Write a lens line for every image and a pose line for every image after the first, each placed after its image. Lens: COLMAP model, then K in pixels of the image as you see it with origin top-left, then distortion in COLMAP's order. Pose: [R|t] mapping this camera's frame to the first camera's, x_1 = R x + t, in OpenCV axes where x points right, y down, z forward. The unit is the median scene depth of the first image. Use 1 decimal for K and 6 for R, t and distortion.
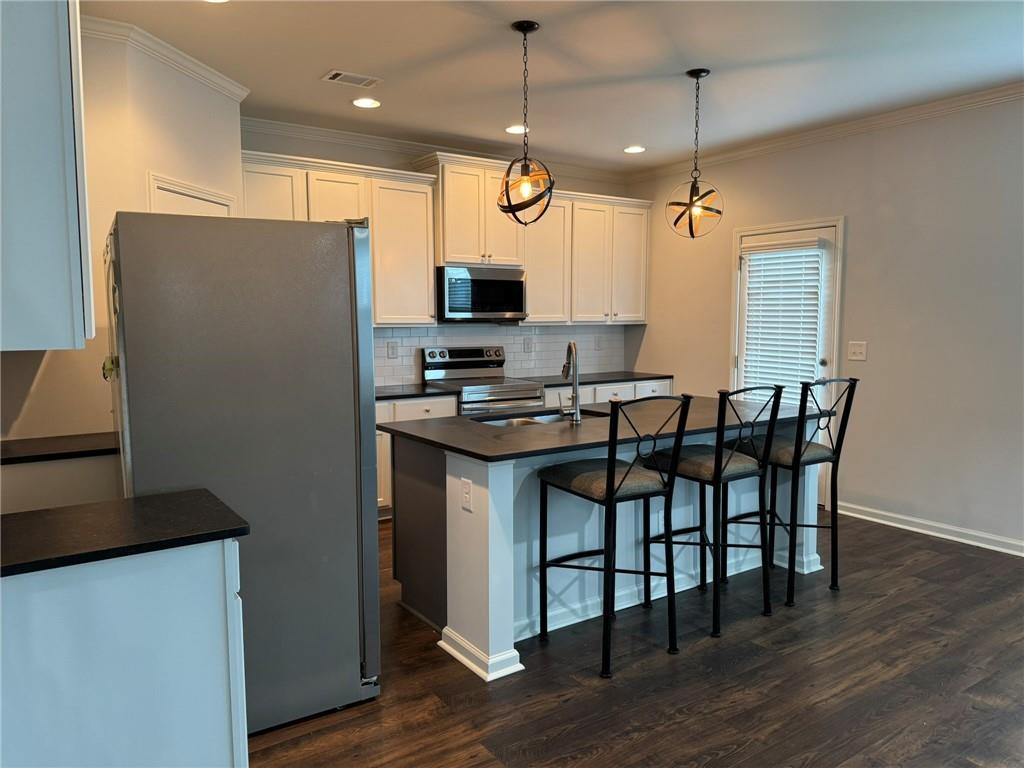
lens RADIAL K [[710.3, 0, 512.0], [0, 710.3, 384.0], [0, 0, 1]] dist [0.130272, -0.160819]
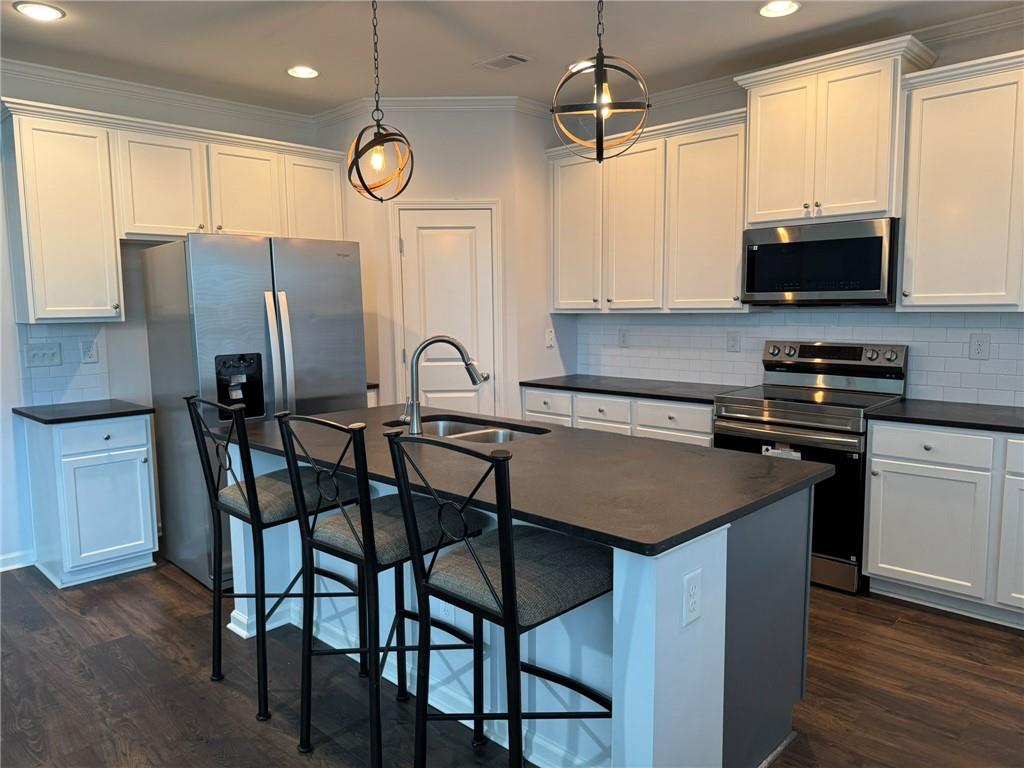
lens RADIAL K [[714.8, 0, 532.9], [0, 714.8, 382.2], [0, 0, 1]] dist [0.079202, -0.147295]
pose [[0.202325, 0.106656, -0.973493, 0.609949], [-0.075268, 0.992805, 0.093128, -0.063921], [0.976422, 0.054431, 0.208897, 0.653442]]
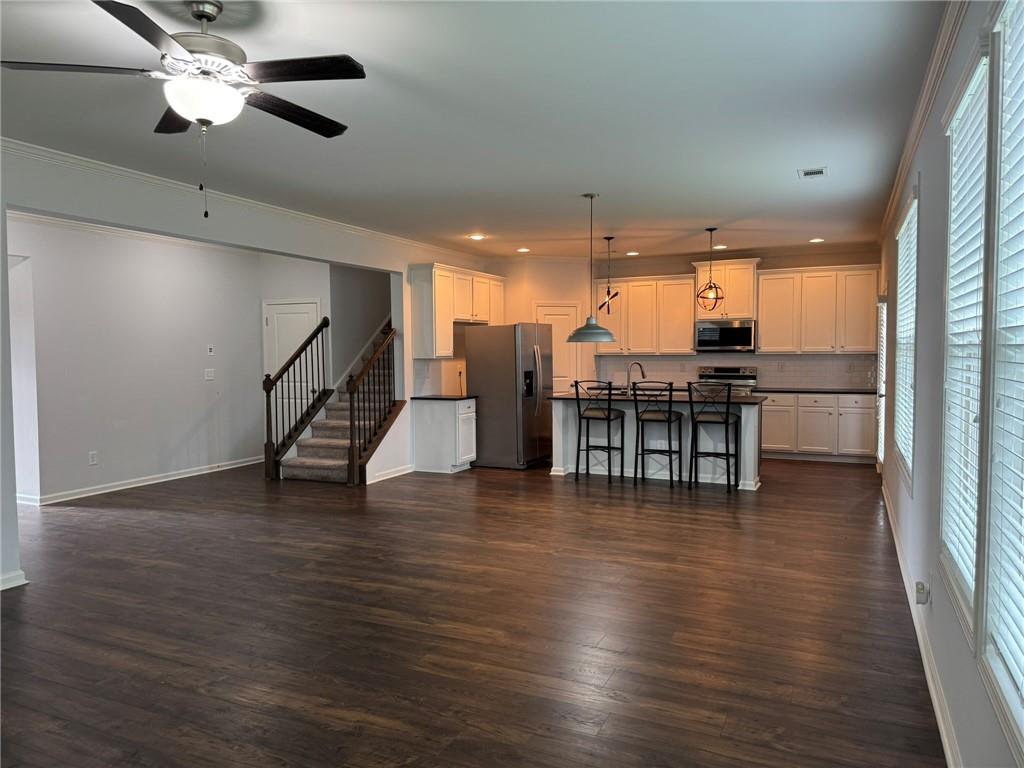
lens RADIAL K [[726.4, 0, 490.1], [0, 726.4, 387.0], [0, 0, 1]] dist [0.002391, -0.060667]
pose [[0.489277, 0.043646, -0.871036, 1.301496], [-0.070434, 0.997462, 0.010416, 0.020035], [0.869280, 0.056254, 0.491109, -0.374031]]
